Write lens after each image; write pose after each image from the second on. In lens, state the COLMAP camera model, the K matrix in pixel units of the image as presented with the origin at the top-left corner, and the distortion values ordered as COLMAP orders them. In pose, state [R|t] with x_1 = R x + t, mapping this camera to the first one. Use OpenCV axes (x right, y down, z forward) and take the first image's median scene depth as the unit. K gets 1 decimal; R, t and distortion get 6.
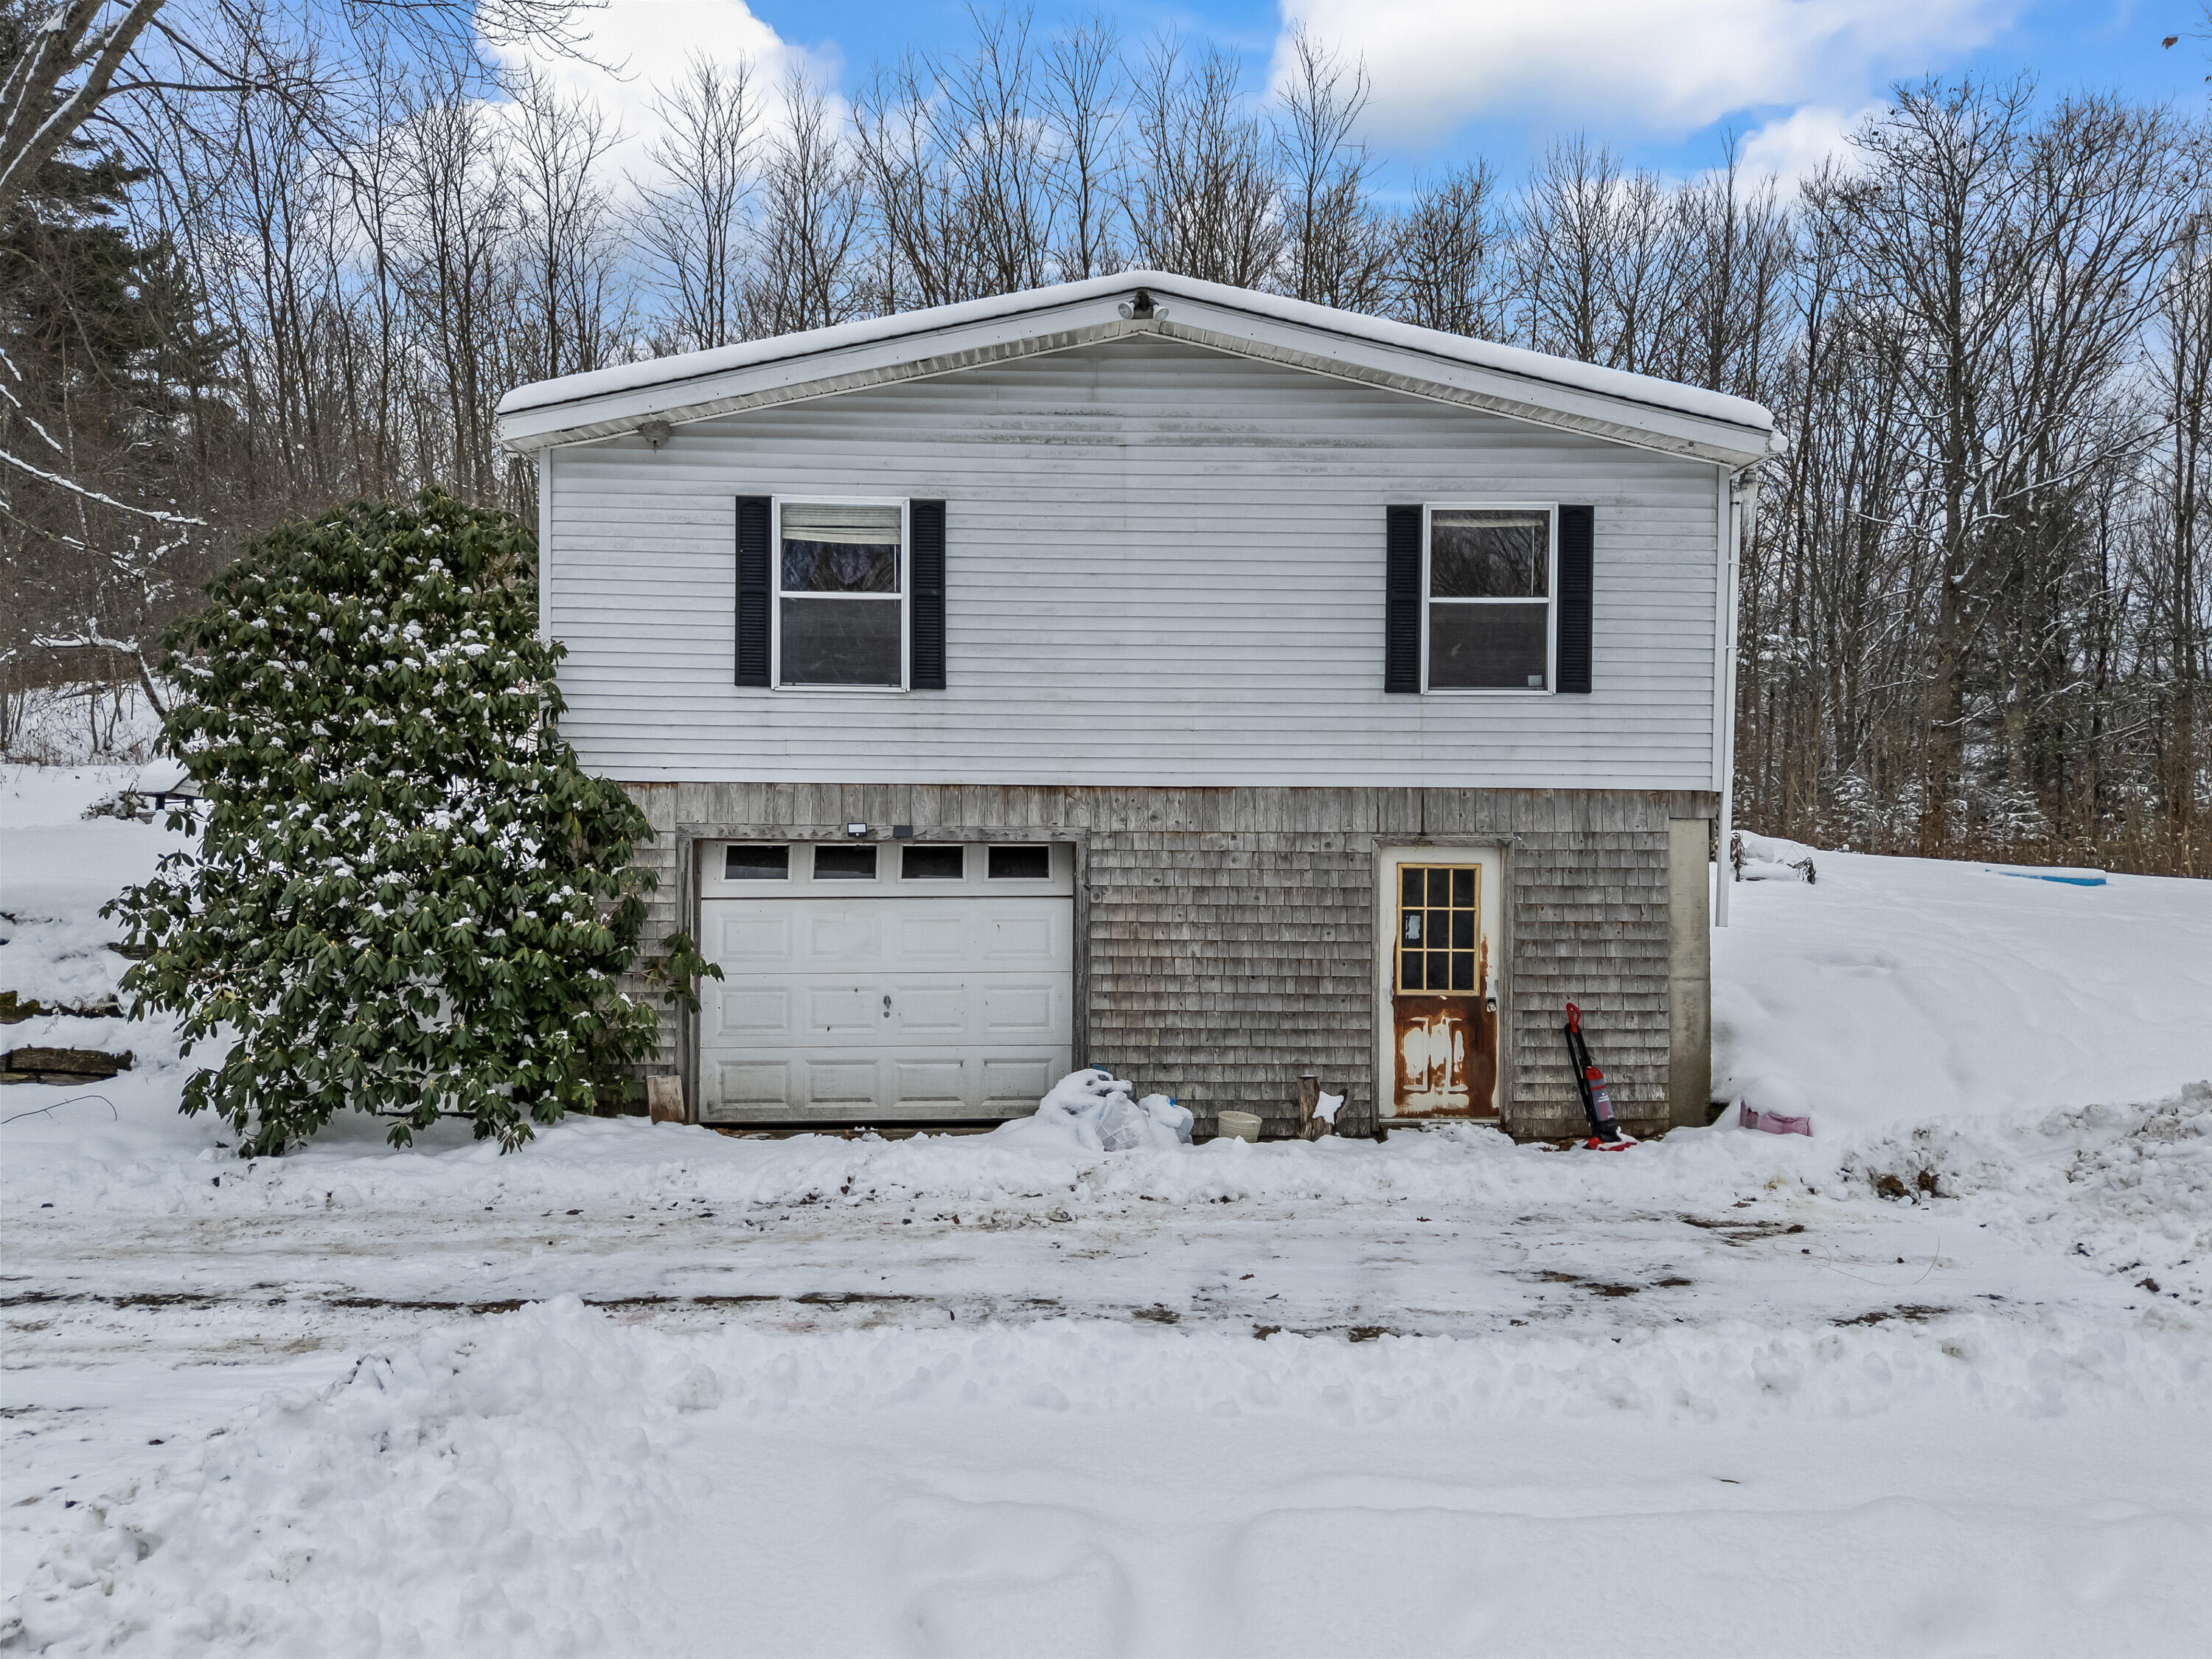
lens RADIAL K [[1622.7, 0, 1100.6], [0, 1622.7, 816.4], [0, 0, 1]] dist [0.062868, -0.037743]
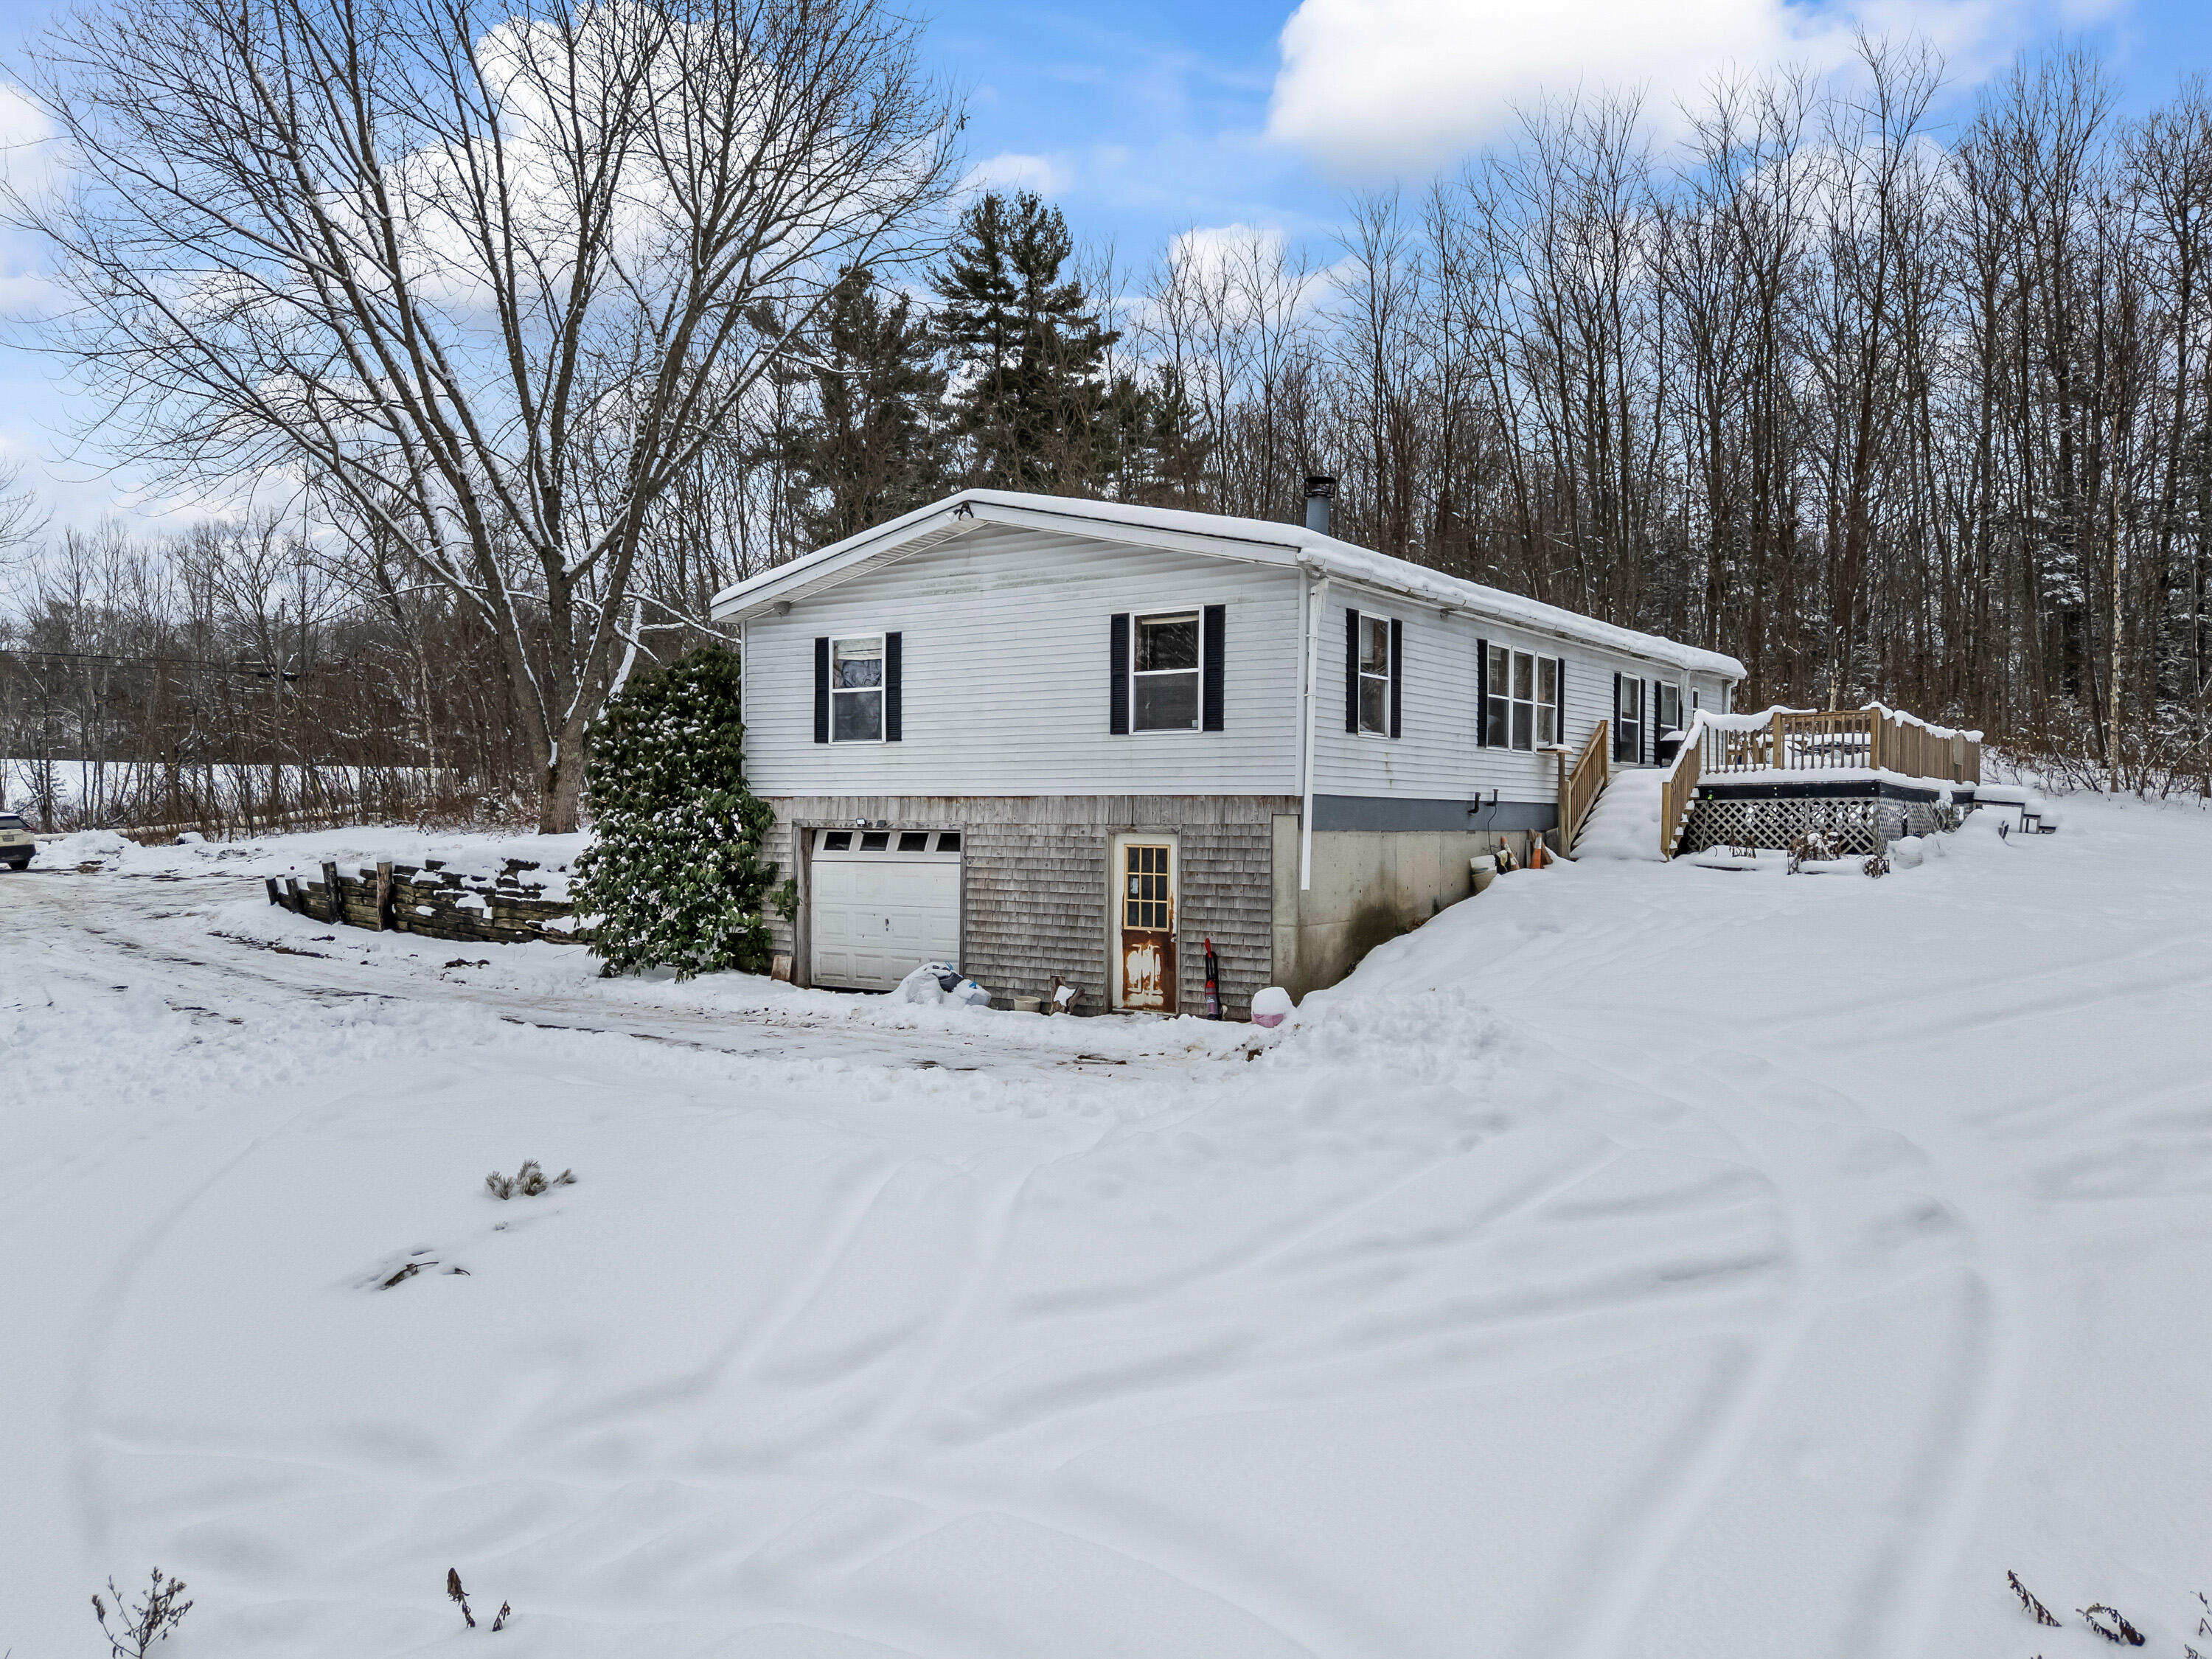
lens RADIAL K [[1622.7, 0, 1106.9], [0, 1622.7, 824.8], [0, 0, 1]] dist [0.062868, -0.037743]
pose [[0.801819, -0.000474, -0.597566, 1.100620], [-0.000560, 0.999999, -0.001545, 0.012766], [0.597566, 0.001574, 0.801818, -0.249733]]
